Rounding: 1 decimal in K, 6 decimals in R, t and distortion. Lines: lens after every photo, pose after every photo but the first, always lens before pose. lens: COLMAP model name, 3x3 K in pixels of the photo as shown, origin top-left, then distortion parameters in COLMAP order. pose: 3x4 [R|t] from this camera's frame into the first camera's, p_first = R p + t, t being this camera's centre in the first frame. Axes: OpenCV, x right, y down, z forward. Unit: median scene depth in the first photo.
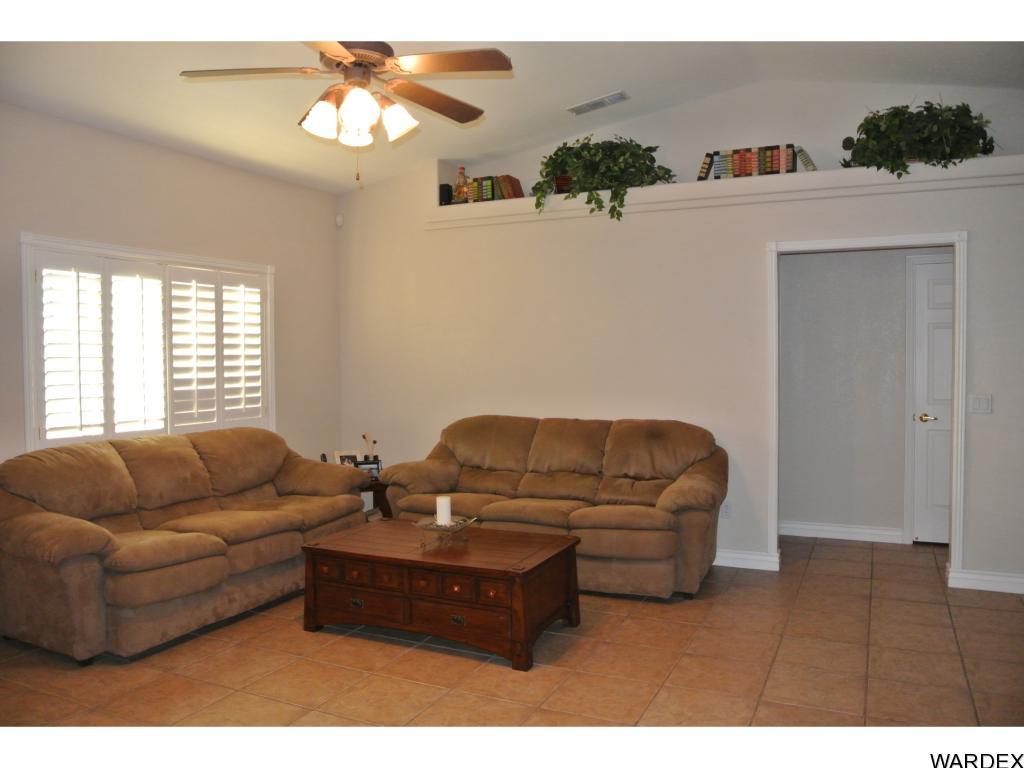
lens RADIAL K [[789.5, 0, 517.7], [0, 789.5, 380.9], [0, 0, 1]] dist [-0.089966, 0.037359]
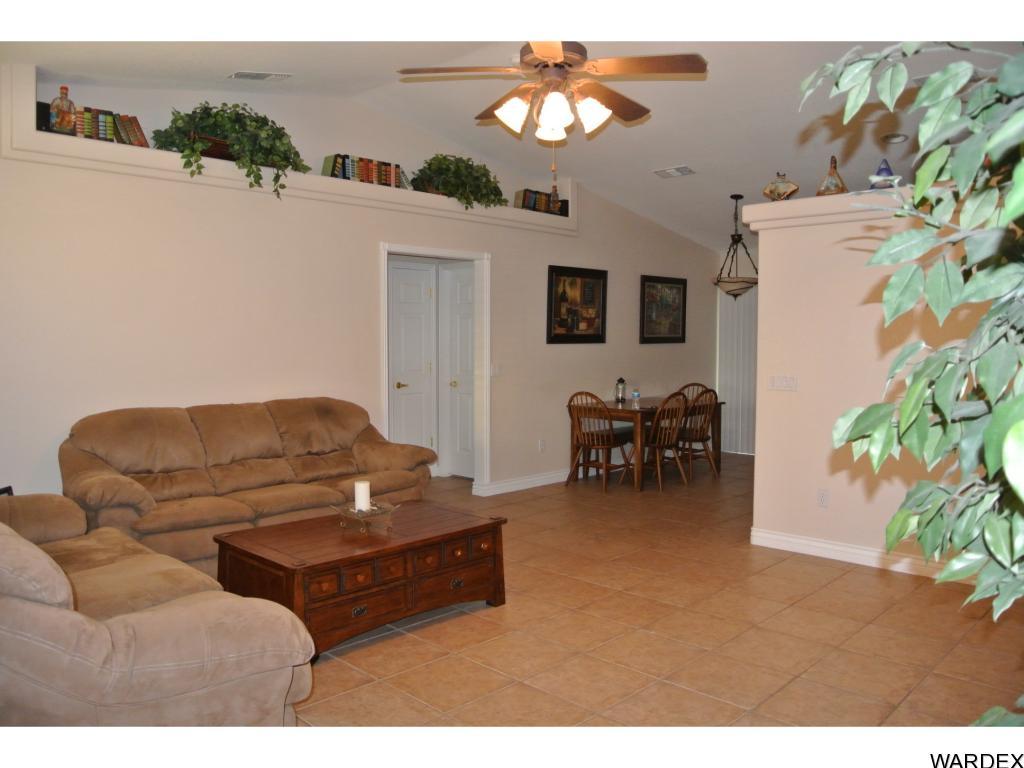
lens RADIAL K [[789.5, 0, 517.7], [0, 789.5, 380.9], [0, 0, 1]] dist [-0.089966, 0.037359]
pose [[0.322973, -0.042256, 0.945464, -0.759701], [0.030095, 0.998956, 0.034366, -0.000757], [-0.945929, 0.017355, 0.323908, 0.419793]]
